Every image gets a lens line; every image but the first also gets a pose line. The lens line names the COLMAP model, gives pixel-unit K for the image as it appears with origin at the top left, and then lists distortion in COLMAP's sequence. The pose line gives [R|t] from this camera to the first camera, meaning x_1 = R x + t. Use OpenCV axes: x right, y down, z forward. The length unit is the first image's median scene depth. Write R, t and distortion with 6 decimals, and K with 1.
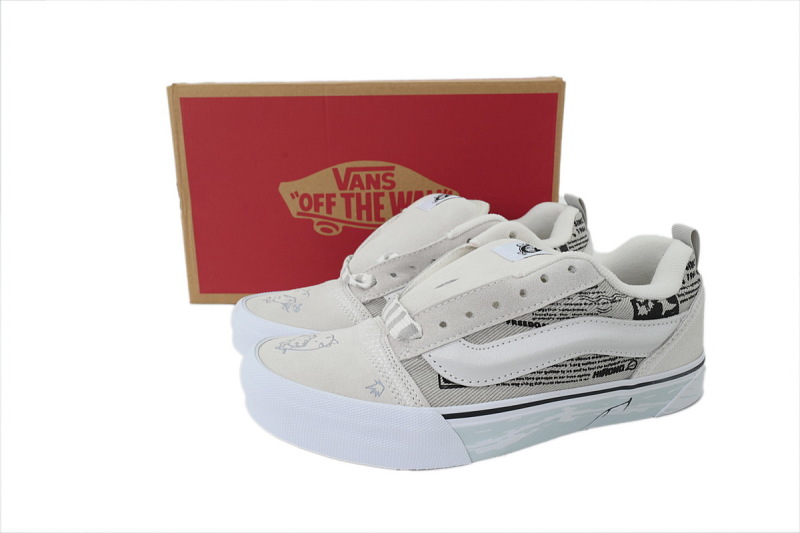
lens RADIAL K [[671.2, 0, 405.1], [0, 671.2, 266.0], [0, 0, 1]] dist [0.090598, -0.006618]
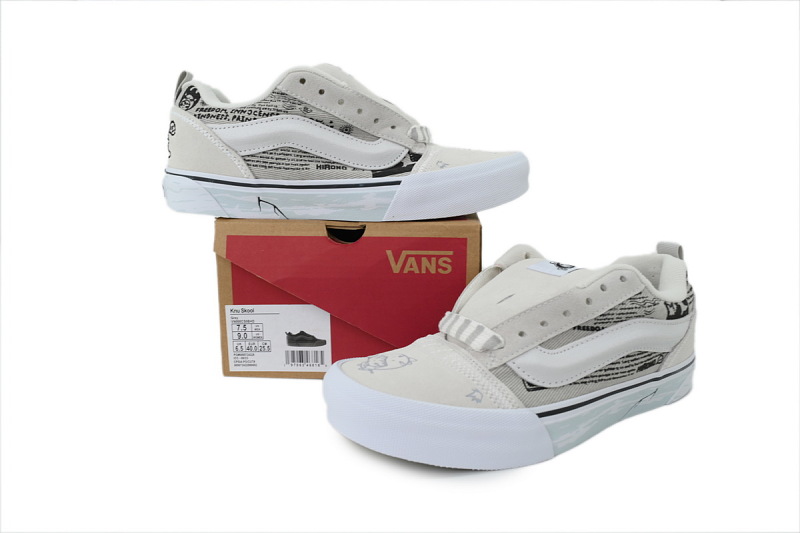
lens RADIAL K [[671.2, 0, 396.7], [0, 671.2, 267.8], [0, 0, 1]] dist [0.090598, -0.006618]
pose [[0.963910, -0.043528, 0.262645, -0.433422], [0.060976, 0.996415, -0.058645, 0.030167], [-0.259151, 0.072544, 0.963109, -0.034798]]
